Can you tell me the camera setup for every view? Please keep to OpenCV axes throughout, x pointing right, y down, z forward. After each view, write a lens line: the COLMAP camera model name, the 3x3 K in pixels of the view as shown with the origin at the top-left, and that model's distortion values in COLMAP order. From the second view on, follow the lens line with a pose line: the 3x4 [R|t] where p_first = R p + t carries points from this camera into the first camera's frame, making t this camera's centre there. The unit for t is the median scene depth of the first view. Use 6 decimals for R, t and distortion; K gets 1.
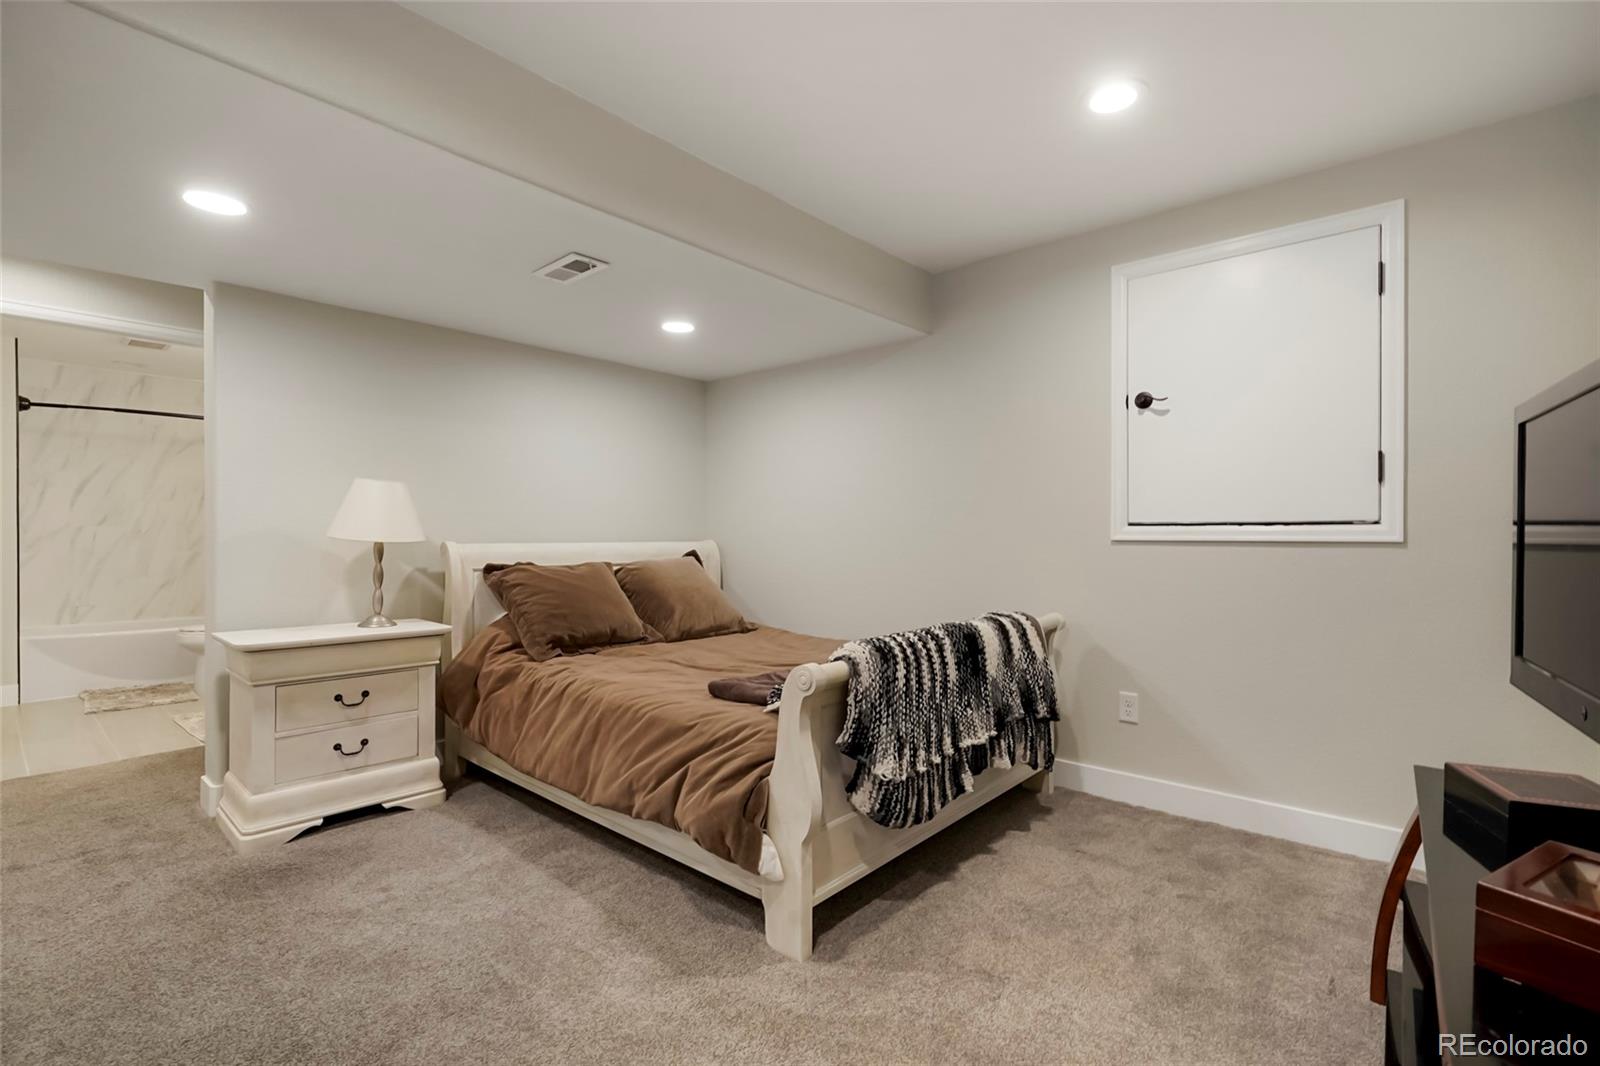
lens RADIAL K [[763.7, 0, 813.2], [0, 763.7, 534.8], [0, 0, 1]] dist [-0.008364, 0.001895]
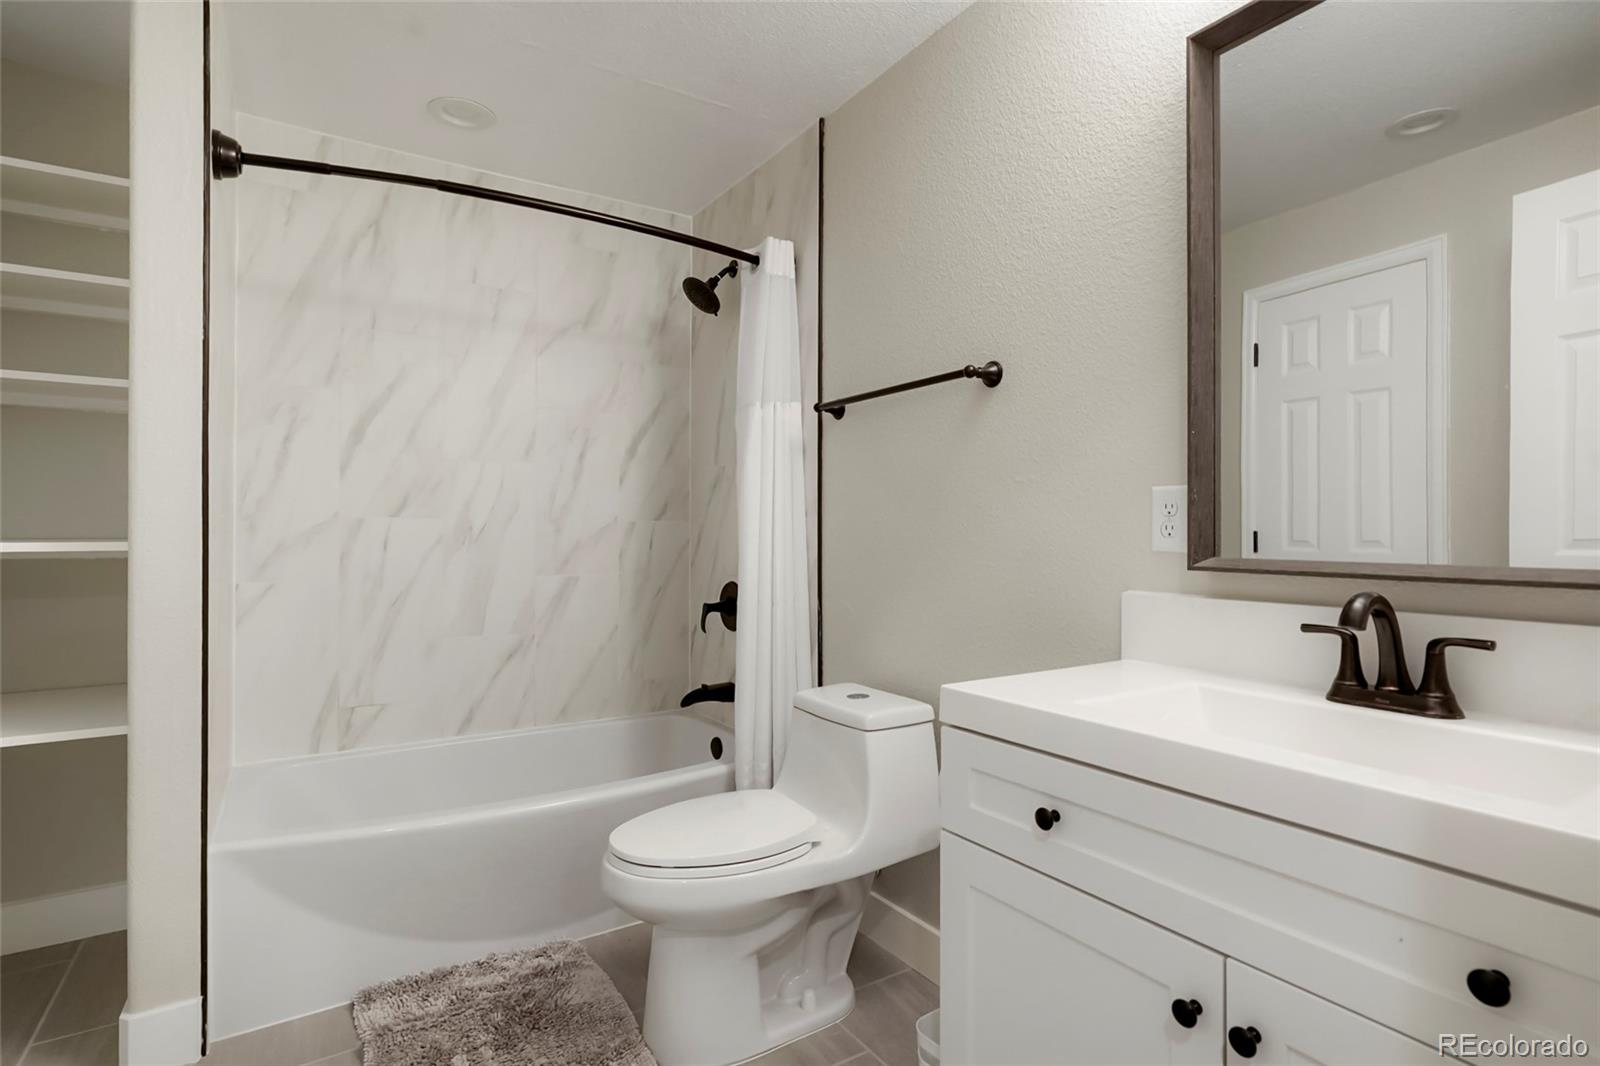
lens RADIAL K [[832.8, 0, 794.2], [0, 832.8, 530.4], [0, 0, 1]] dist [-0.009931, 0.006675]
pose [[0.959071, -0.000838, -0.283163, -0.609779], [-0.001209, 0.999974, -0.007053, -0.001554], [0.283162, 0.007107, 0.959046, 0.632800]]
